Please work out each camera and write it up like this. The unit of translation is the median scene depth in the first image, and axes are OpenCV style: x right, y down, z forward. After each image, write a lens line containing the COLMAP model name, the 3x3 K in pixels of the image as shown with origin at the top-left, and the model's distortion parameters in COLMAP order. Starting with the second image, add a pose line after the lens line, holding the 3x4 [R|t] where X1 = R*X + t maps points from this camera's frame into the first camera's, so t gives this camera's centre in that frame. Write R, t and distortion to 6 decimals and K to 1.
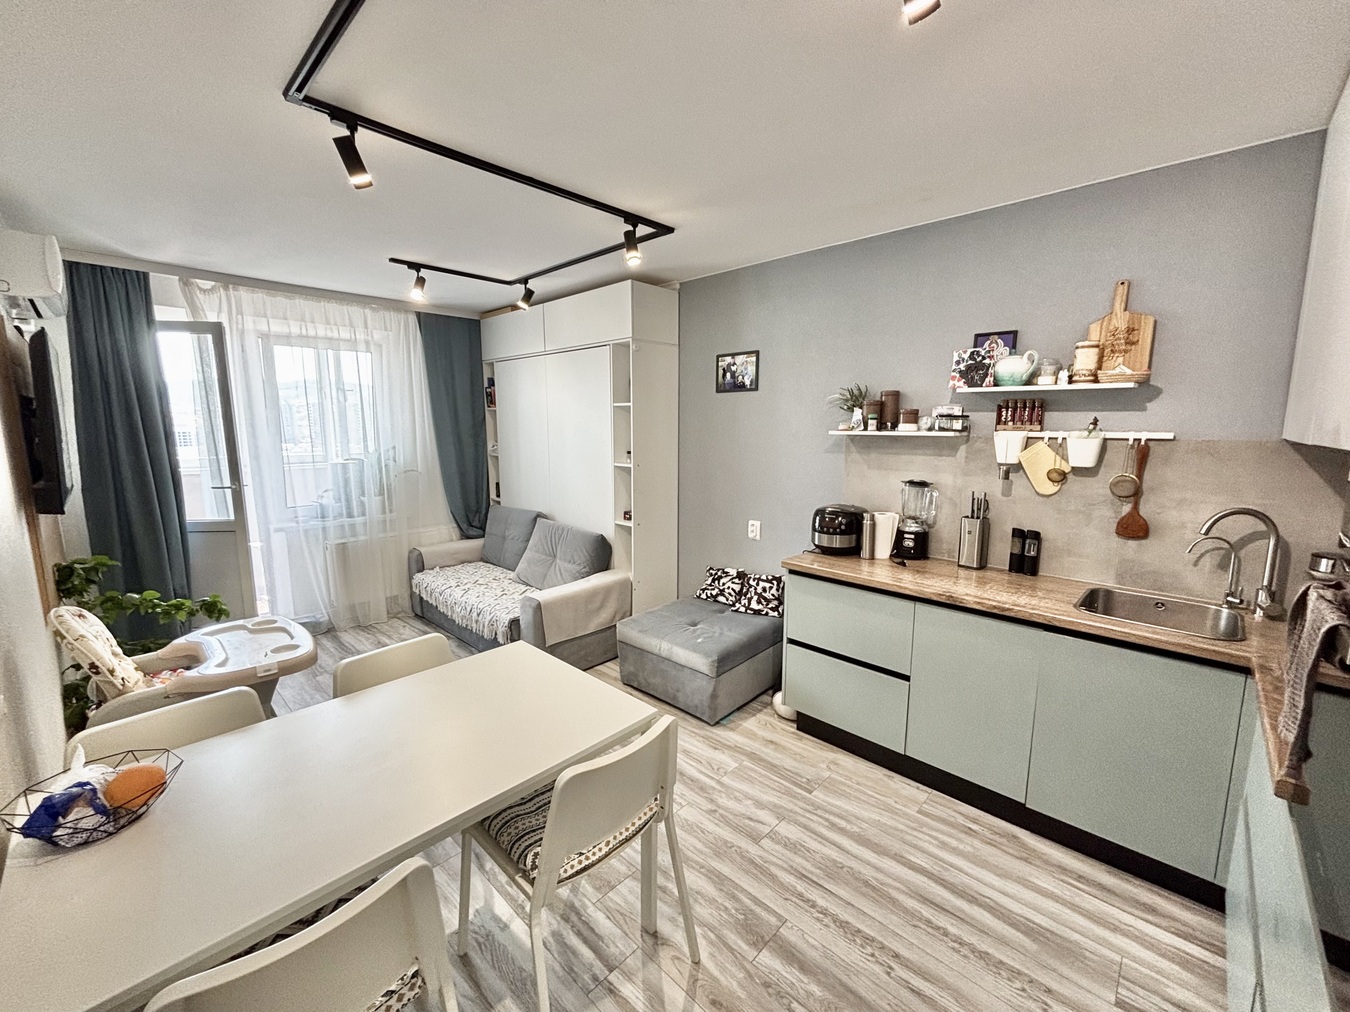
lens RADIAL K [[546.0, 0, 674.8], [0, 546.0, 503.4], [0, 0, 1]] dist [-0.001573, 0.000681]
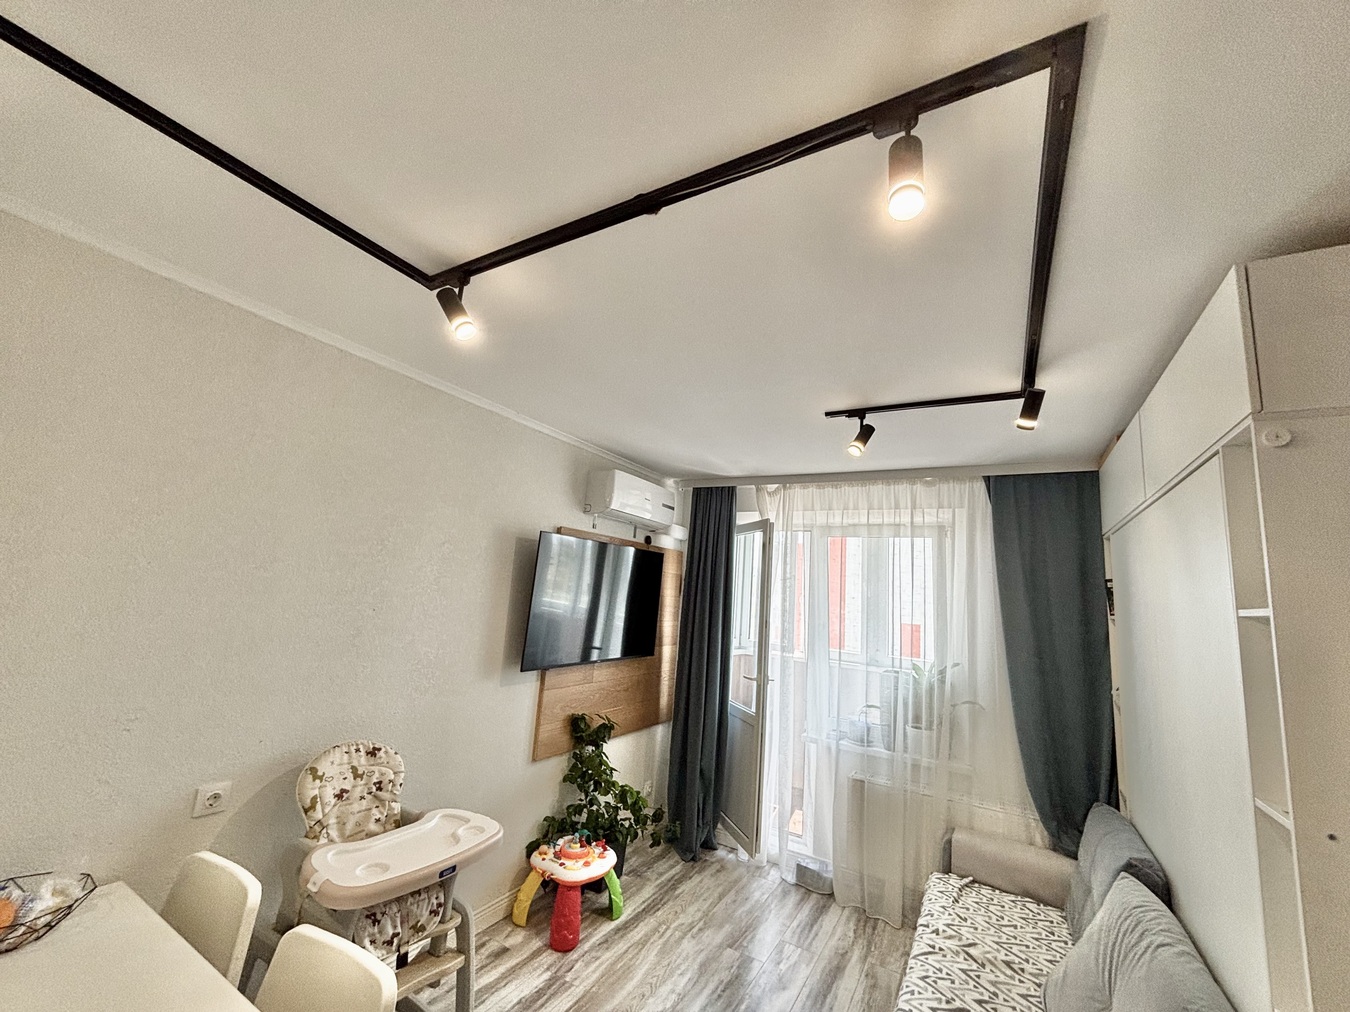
lens RADIAL K [[546.0, 0, 671.1], [0, 546.0, 502.4], [0, 0, 1]] dist [-0.001573, 0.000681]
pose [[0.229825, -0.149703, -0.961649, 0.206188], [-0.213976, 0.956149, -0.199985, -0.147793], [0.949418, 0.251732, 0.187714, 0.826385]]
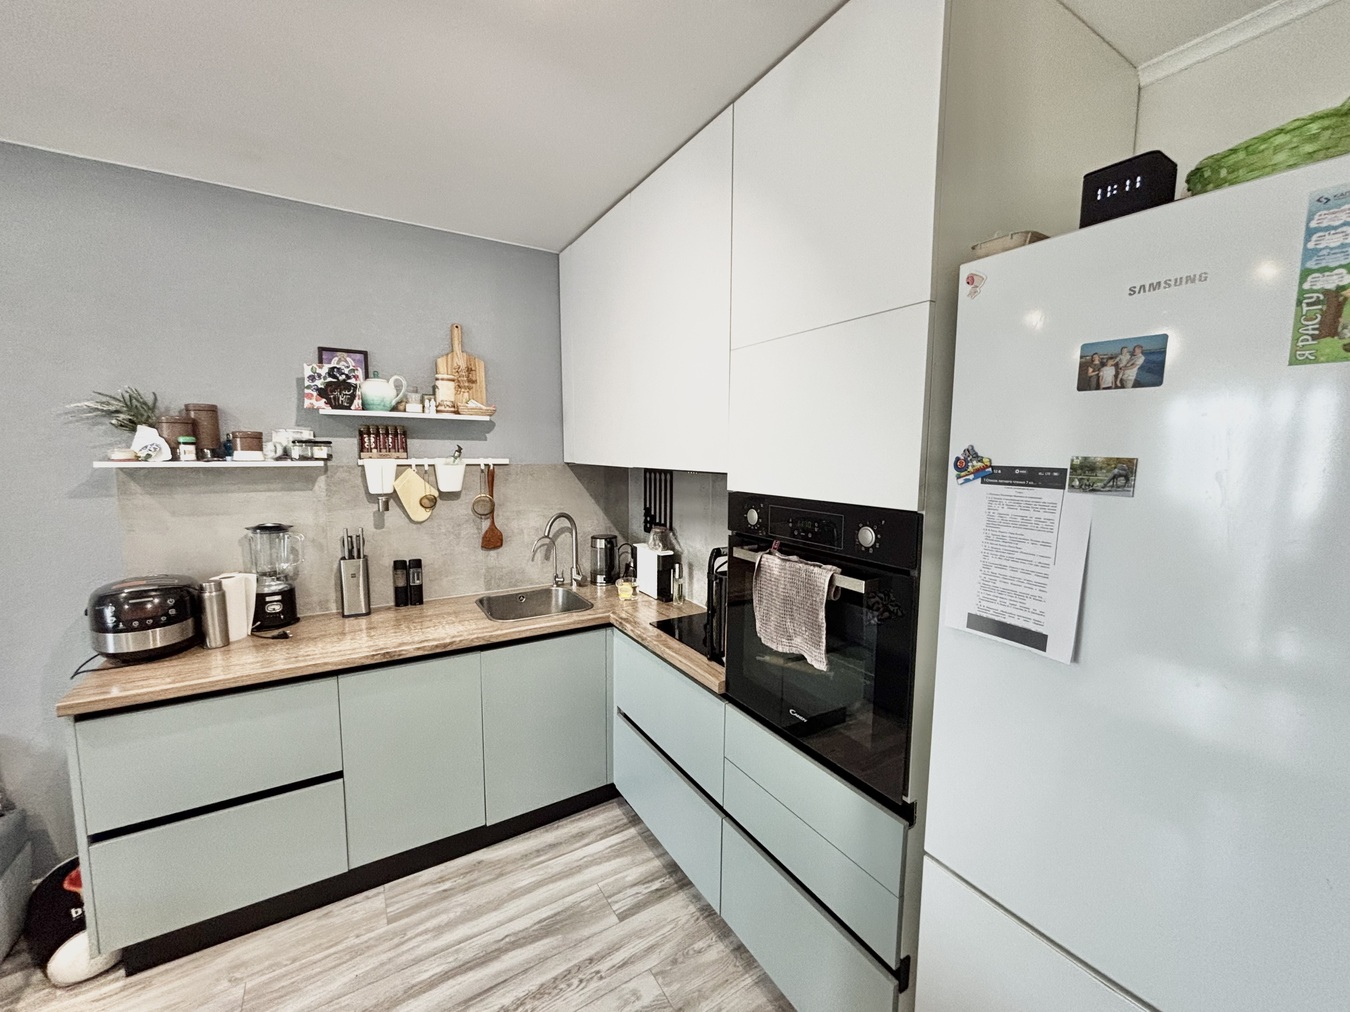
lens RADIAL K [[546.0, 0, 672.1], [0, 546.0, 504.2], [0, 0, 1]] dist [-0.001573, 0.000681]
pose [[0.256381, -0.097108, 0.961685, -0.149903], [0.132918, 0.989030, 0.064434, -0.046237], [-0.957393, 0.111306, 0.266476, 0.262372]]
